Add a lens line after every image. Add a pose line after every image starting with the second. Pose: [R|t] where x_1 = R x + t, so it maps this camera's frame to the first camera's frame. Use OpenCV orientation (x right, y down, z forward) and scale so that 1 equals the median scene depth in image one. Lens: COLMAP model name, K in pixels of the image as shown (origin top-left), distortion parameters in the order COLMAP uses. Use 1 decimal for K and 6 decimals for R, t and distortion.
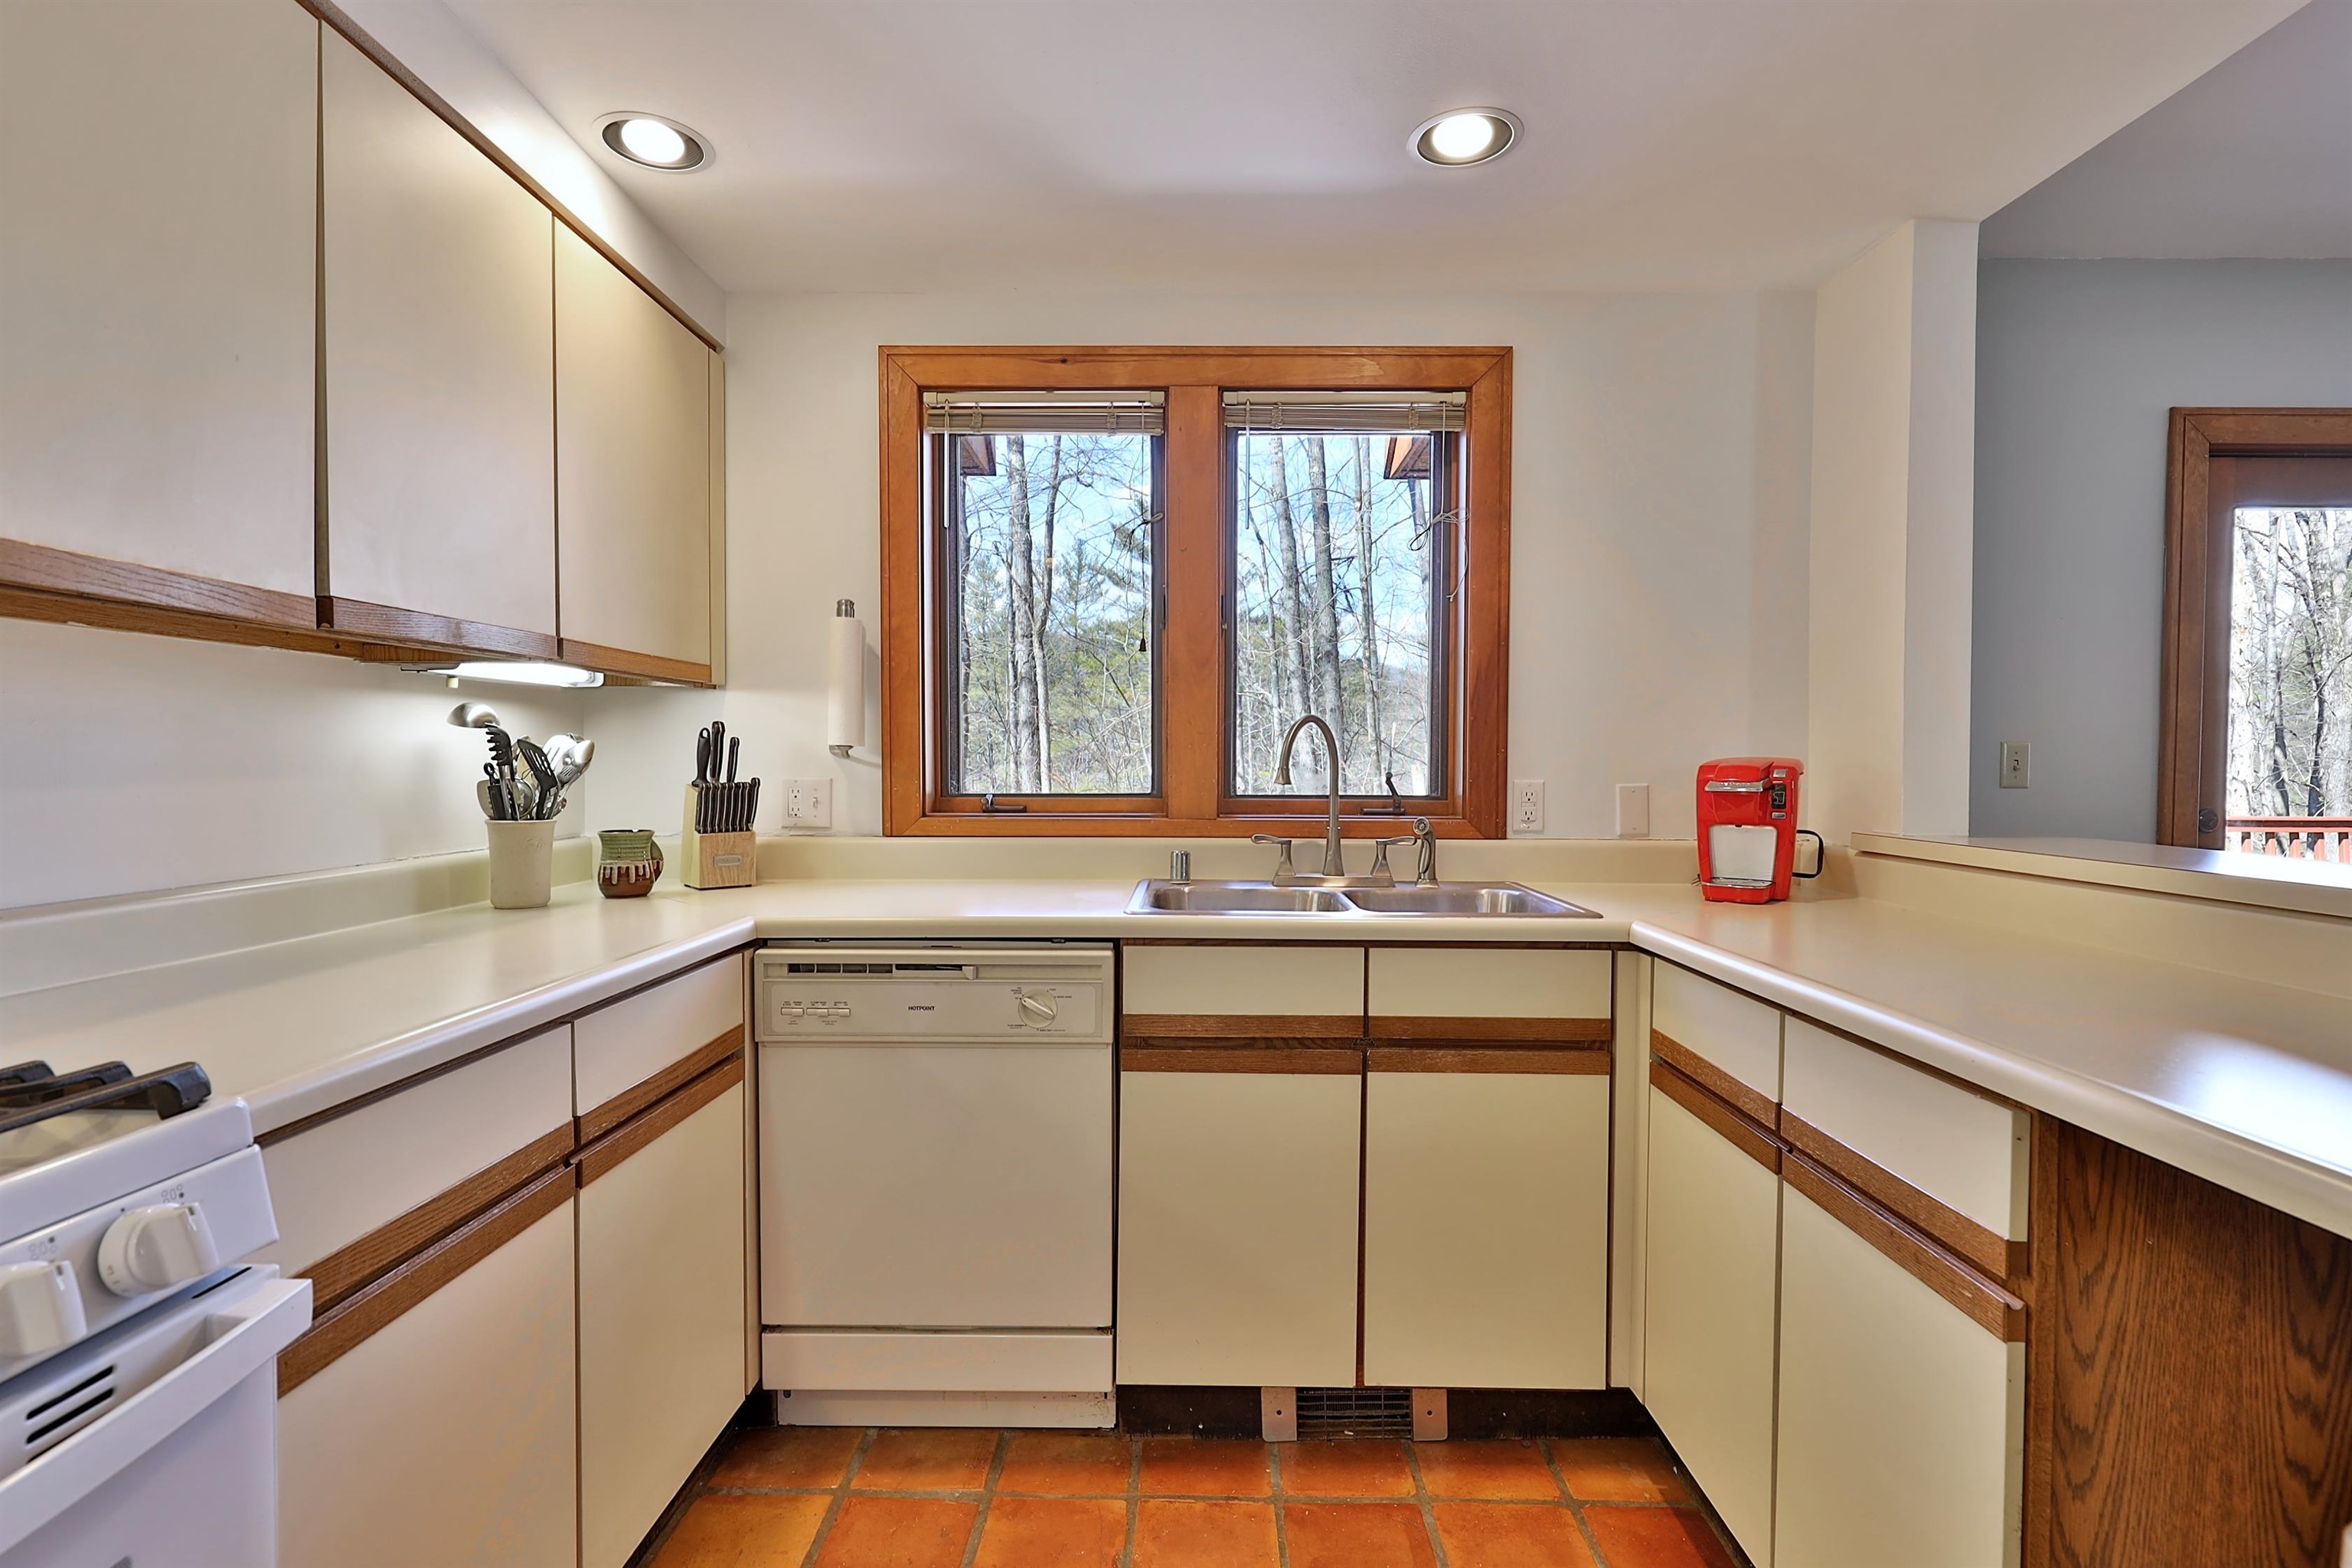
lens RADIAL K [[1124.1, 0, 1181.4], [0, 1124.1, 781.3], [0, 0, 1]] dist [0.003222, -0.001025]
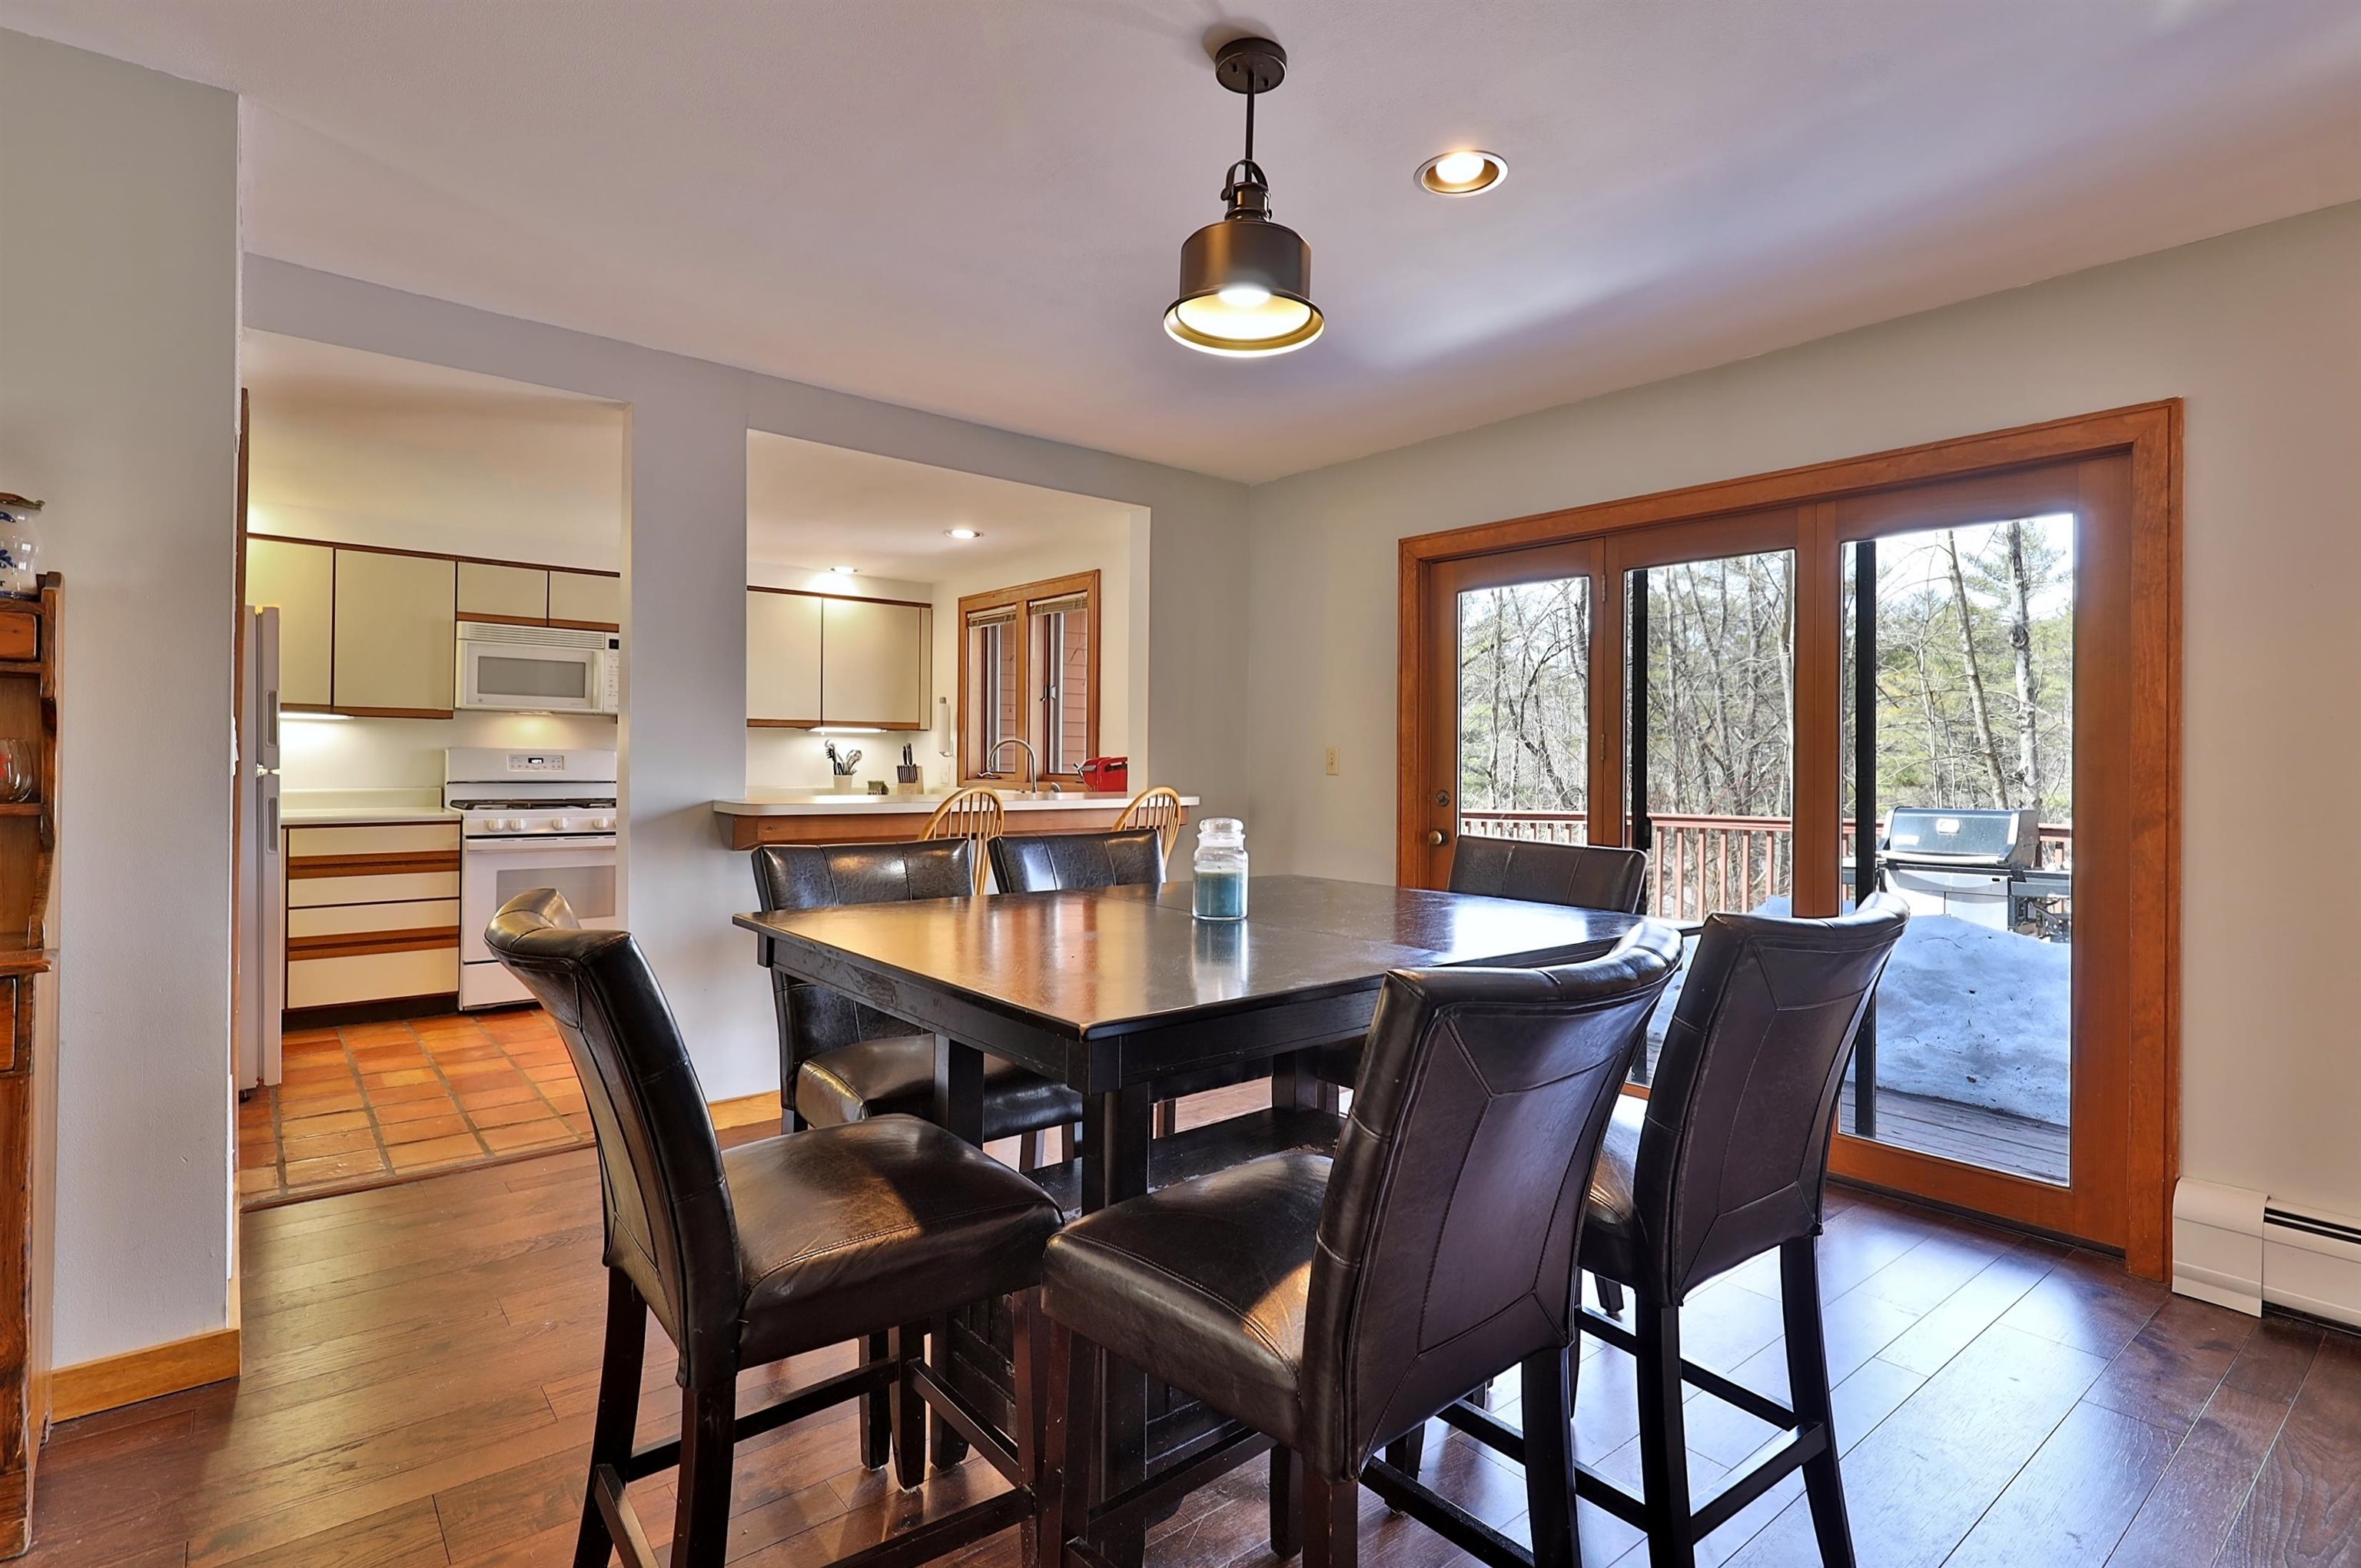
lens RADIAL K [[1167.6, 0, 1187.0], [0, 1167.6, 760.5], [0, 0, 1]] dist [0.013996, -0.009596]
pose [[0.647703, 0.002370, -0.761889, 2.140864], [-0.016844, 0.999795, -0.011209, 0.008991], [0.761707, 0.020094, 0.647610, -0.337246]]
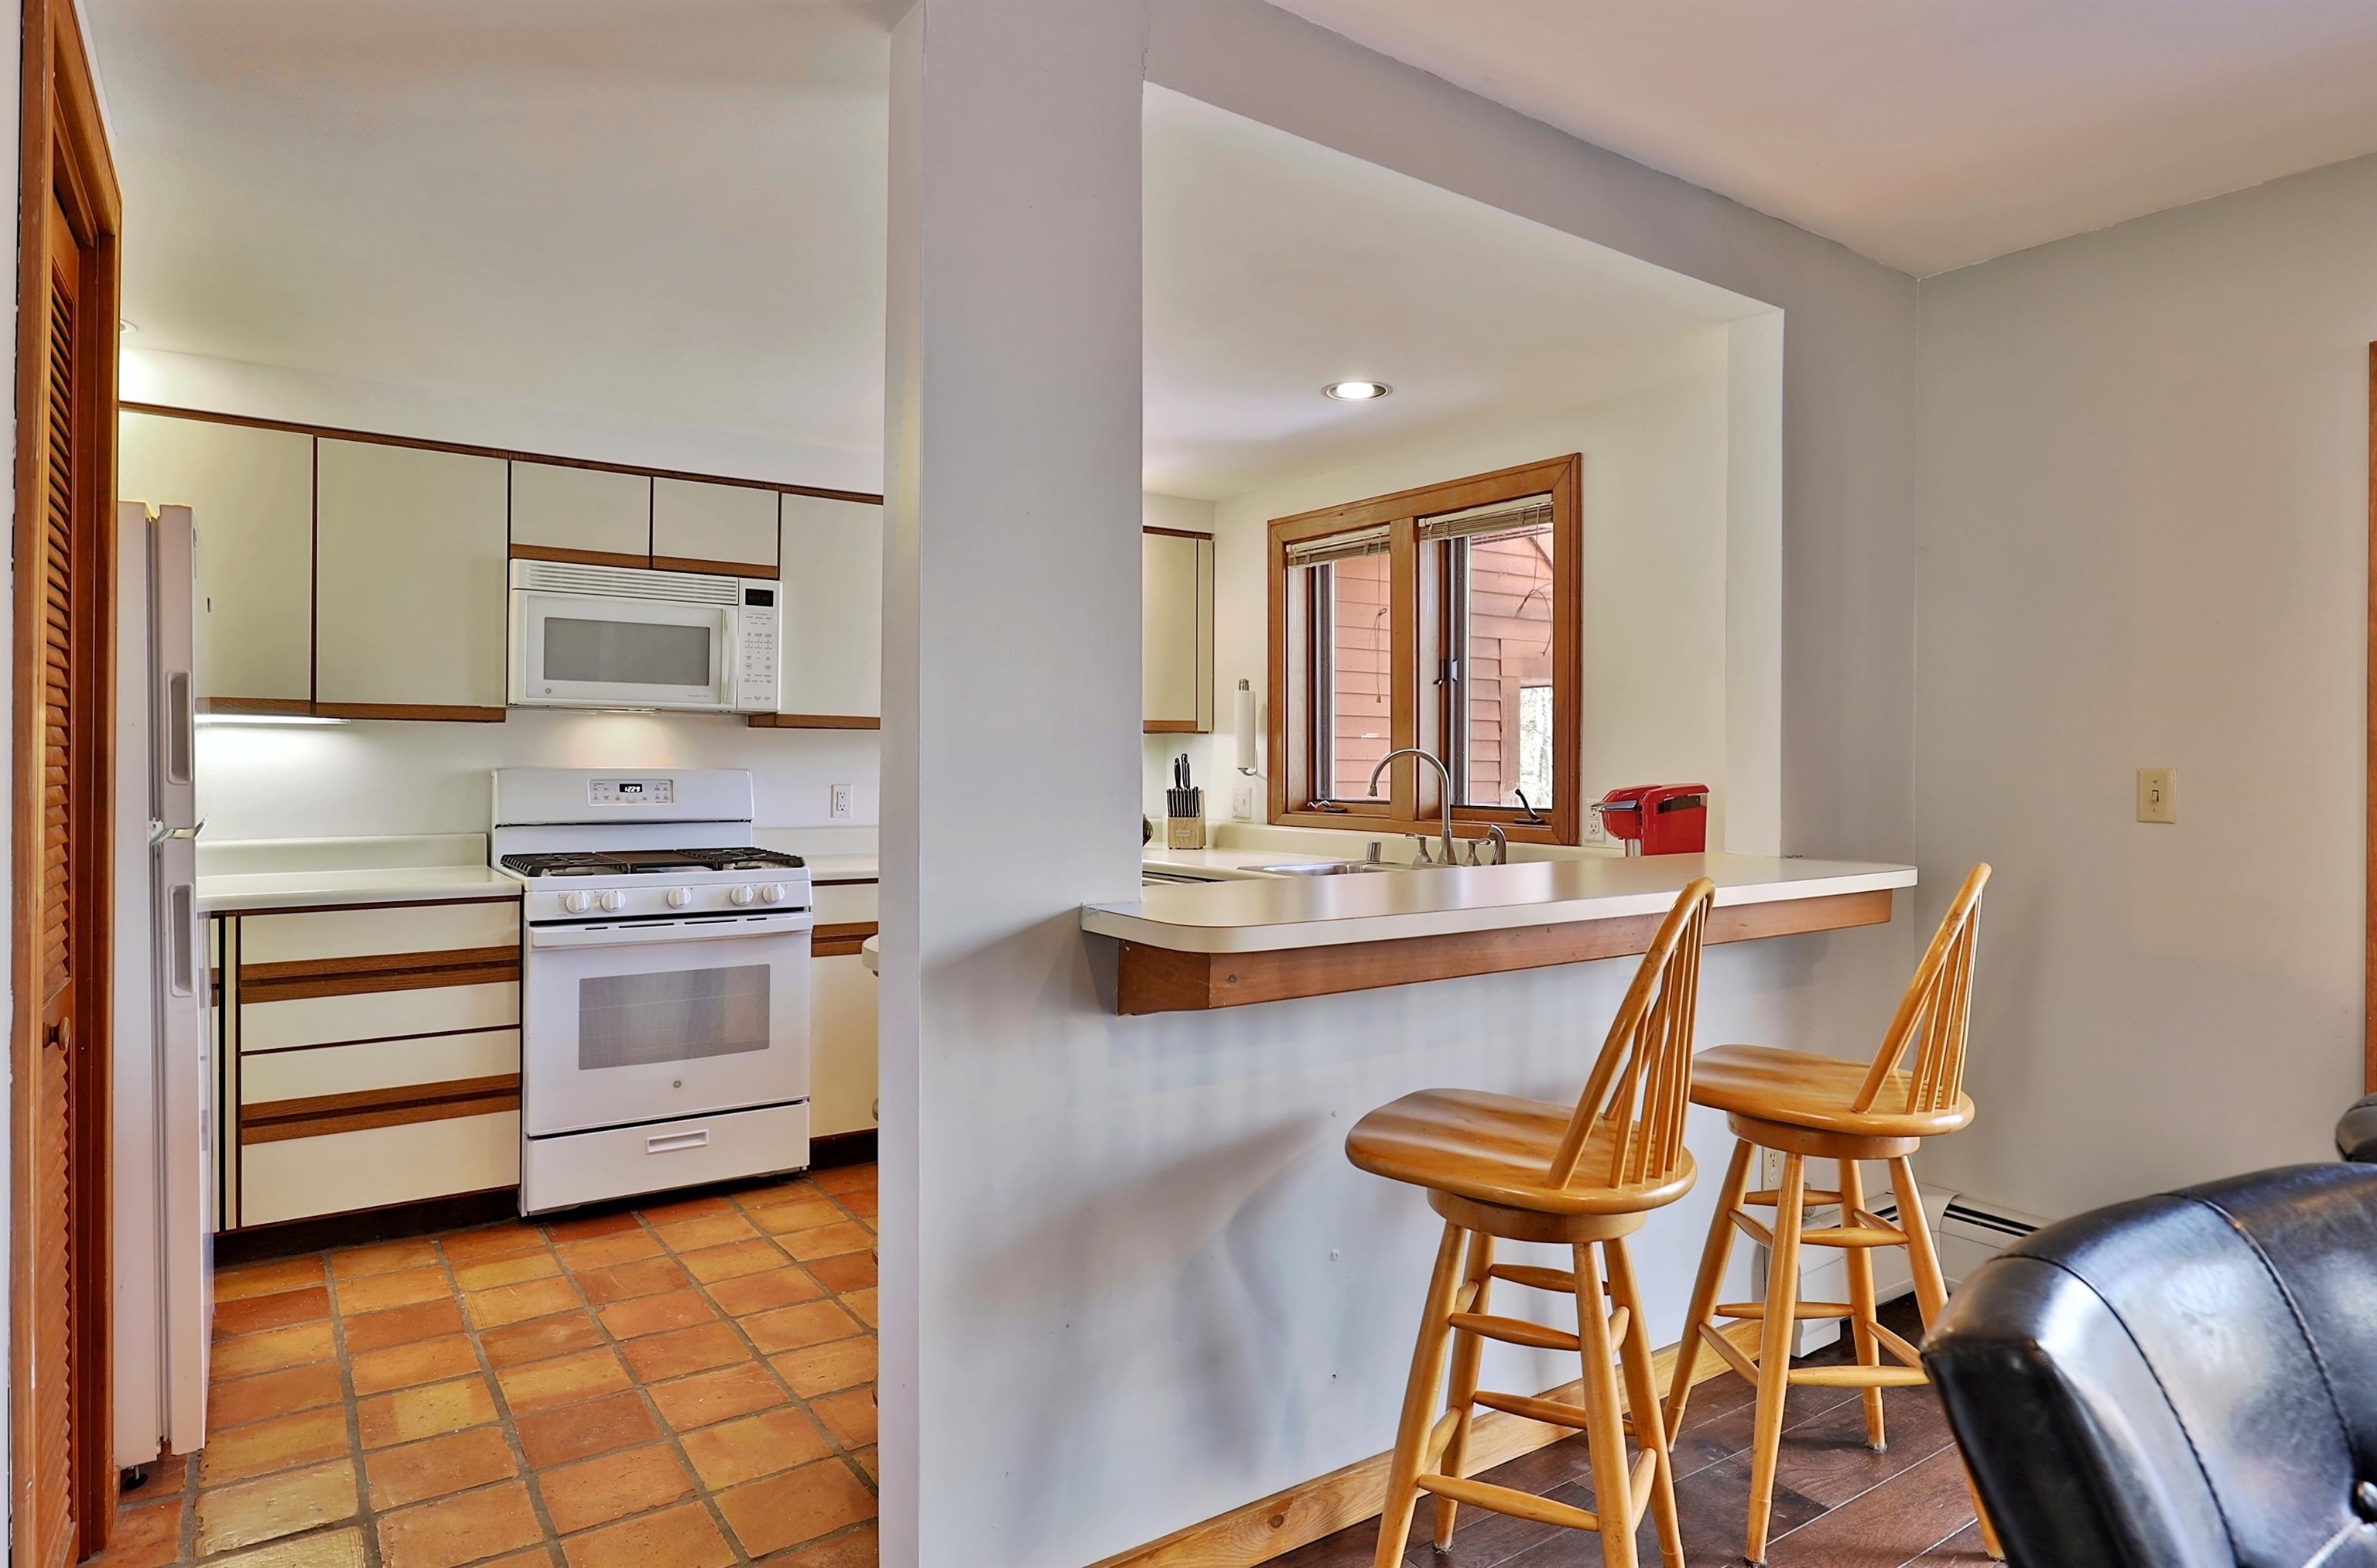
lens RADIAL K [[1384.1, 0, 1187.1], [0, 1384.1, 767.6], [0, 0, 1]] dist [0.002954, 0.000498]
pose [[0.578683, 0.005489, -0.815534, 1.295799], [-0.014217, 0.999893, -0.003358, -0.024339], [0.815429, 0.013538, 0.578699, -0.240668]]
